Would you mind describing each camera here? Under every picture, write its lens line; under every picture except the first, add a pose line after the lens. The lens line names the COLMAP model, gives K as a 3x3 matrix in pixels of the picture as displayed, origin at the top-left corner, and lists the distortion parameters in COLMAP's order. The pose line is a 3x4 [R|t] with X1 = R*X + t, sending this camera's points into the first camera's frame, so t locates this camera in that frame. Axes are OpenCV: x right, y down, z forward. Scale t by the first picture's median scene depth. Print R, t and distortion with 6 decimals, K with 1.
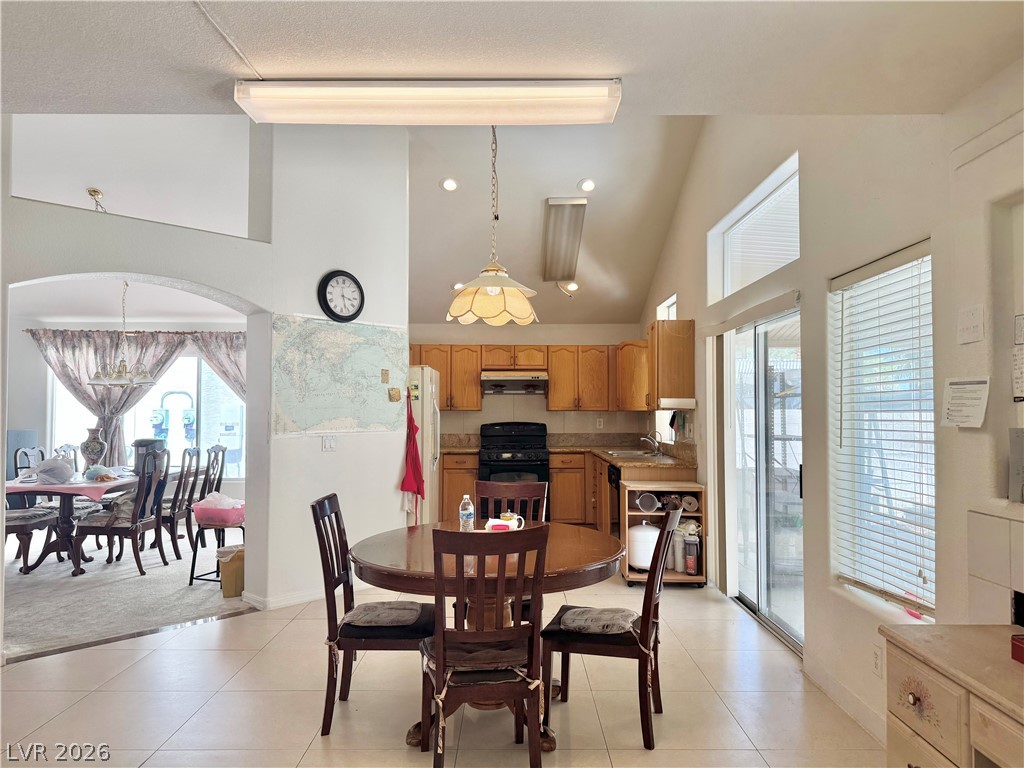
lens RADIAL K [[722.8, 0, 511.3], [0, 722.8, 387.3], [0, 0, 1]] dist [0.024381, -0.022494]
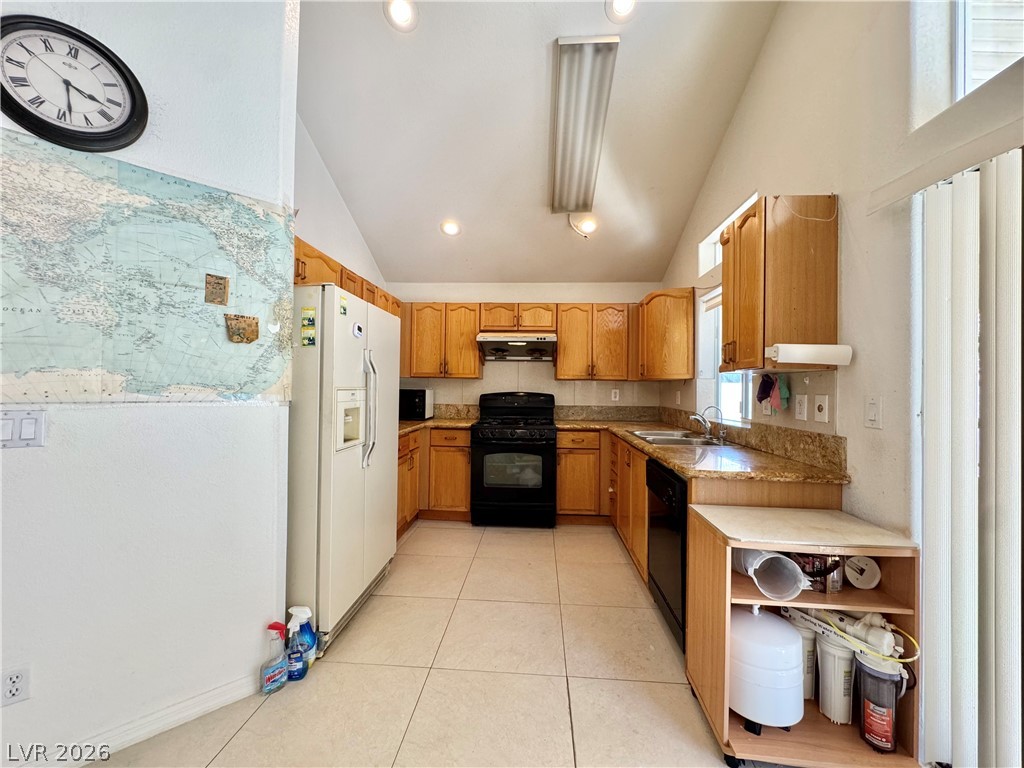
lens RADIAL K [[408.4, 0, 516.0], [0, 408.4, 381.8], [0, 0, 1]] dist [-0.000486, -0.000342]
pose [[0.998162, 0.012300, -0.059341, 0.033180], [-0.011417, 0.999819, 0.015196, 0.029825], [0.059517, -0.014491, 0.998122, 0.534693]]
